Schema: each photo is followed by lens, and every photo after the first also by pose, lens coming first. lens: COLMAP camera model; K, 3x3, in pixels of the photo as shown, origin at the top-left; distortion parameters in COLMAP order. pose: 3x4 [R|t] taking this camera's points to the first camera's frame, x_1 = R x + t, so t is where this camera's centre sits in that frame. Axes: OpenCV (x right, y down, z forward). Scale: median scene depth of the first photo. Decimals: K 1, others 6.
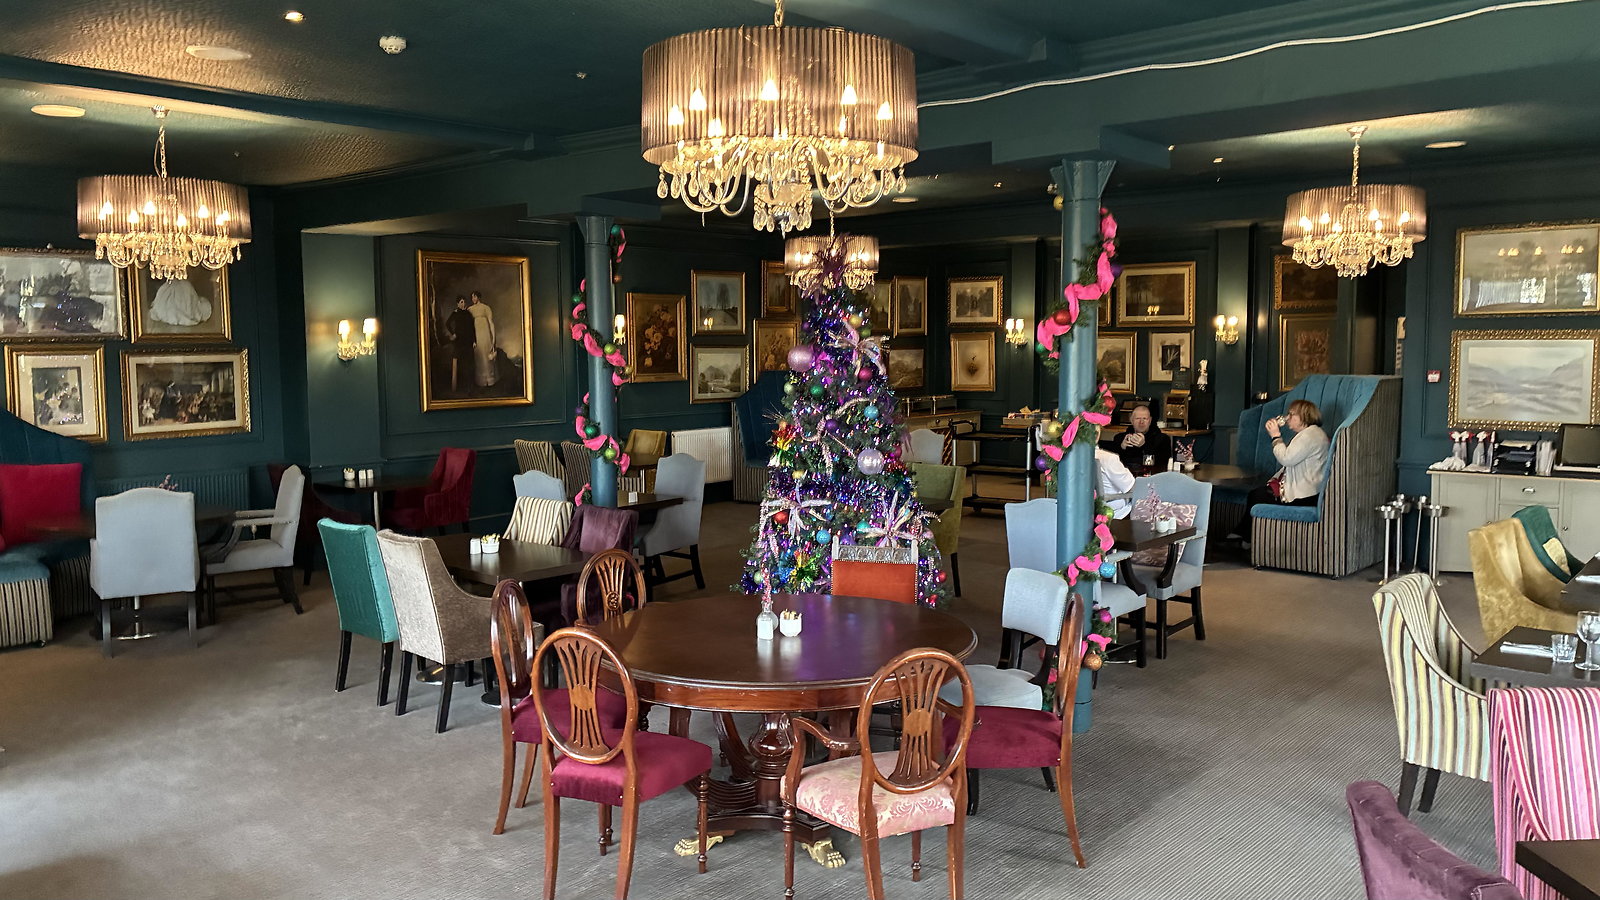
lens RADIAL K [[1217.2, 0, 806.8], [0, 1217.2, 452.3], [0, 0, 1]] dist [0.052253, -0.056664]
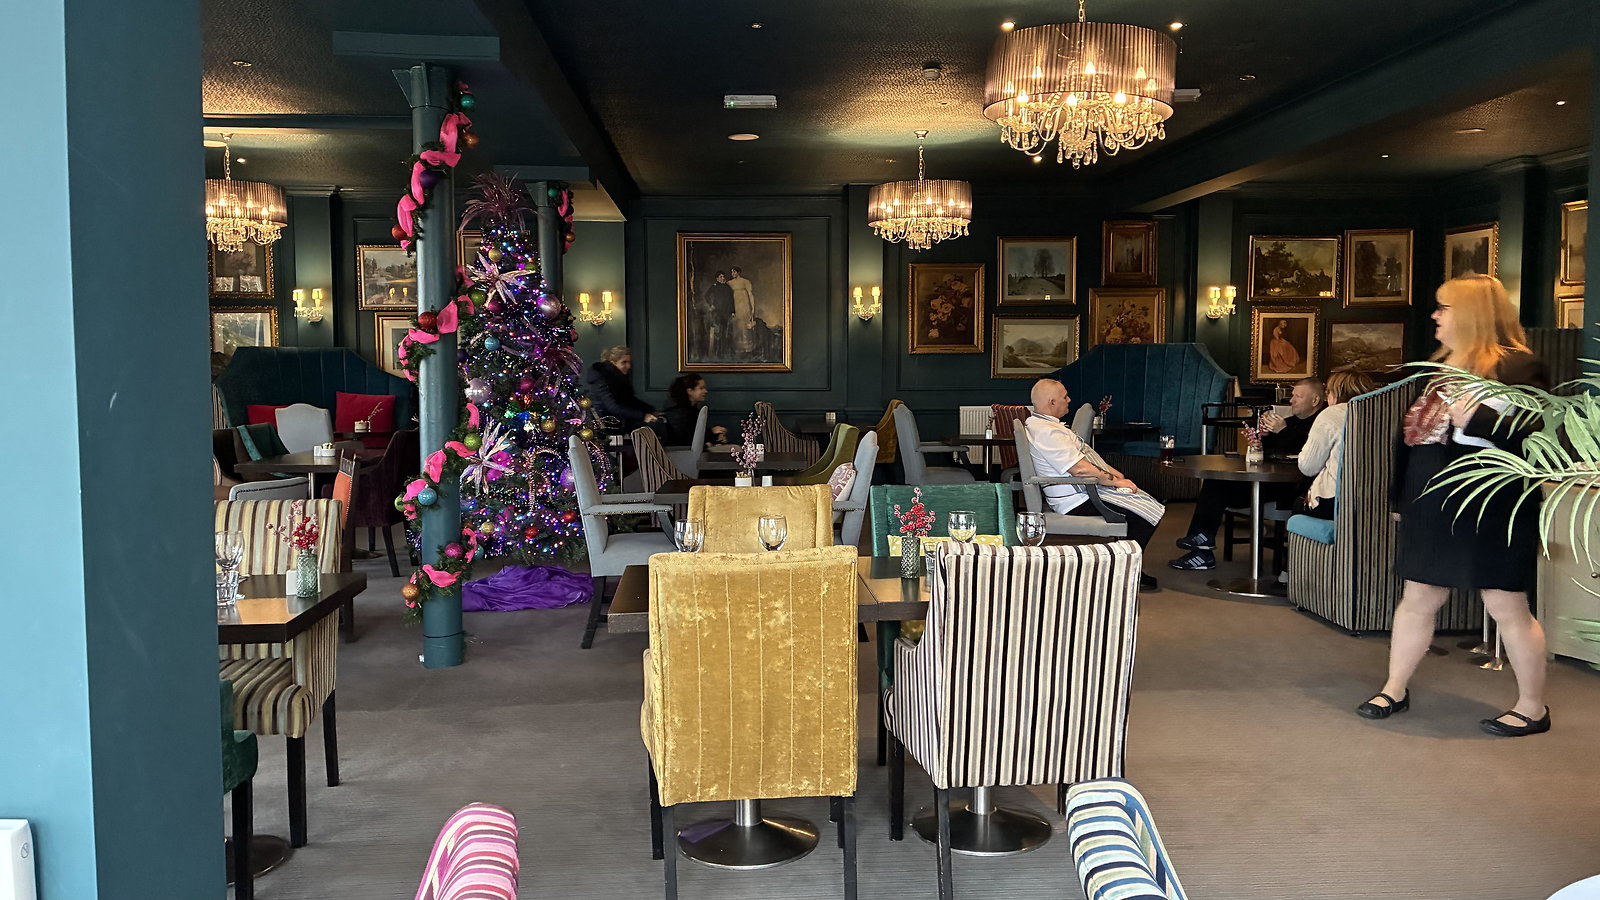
lens RADIAL K [[1217.2, 0, 798.6], [0, 1217.2, 444.3], [0, 0, 1]] dist [0.052253, -0.056664]
pose [[0.702440, 0.056181, -0.709522, 0.561089], [-0.067401, 0.997651, 0.012267, 0.011729], [0.708545, 0.039205, 0.704576, 0.267036]]
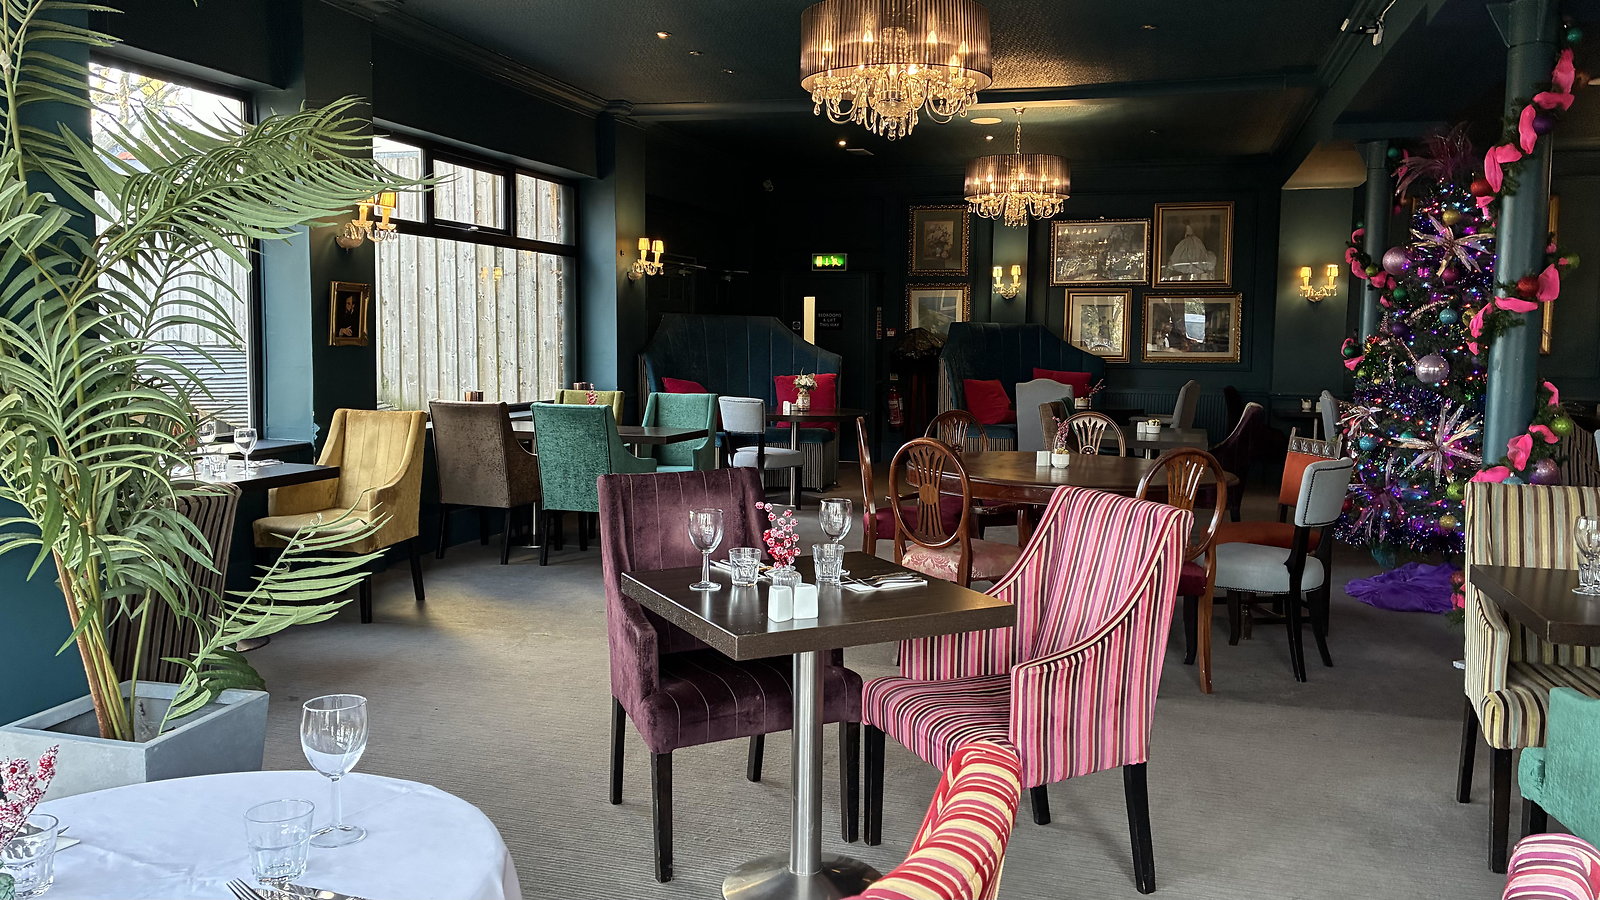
lens RADIAL K [[1217.2, 0, 808.0], [0, 1217.2, 444.8], [0, 0, 1]] dist [0.052253, -0.056664]
pose [[0.428510, 0.091219, -0.898920, 0.397432], [-0.096099, 0.993849, 0.055042, 0.033366], [0.898412, 0.062799, 0.434641, 0.097643]]
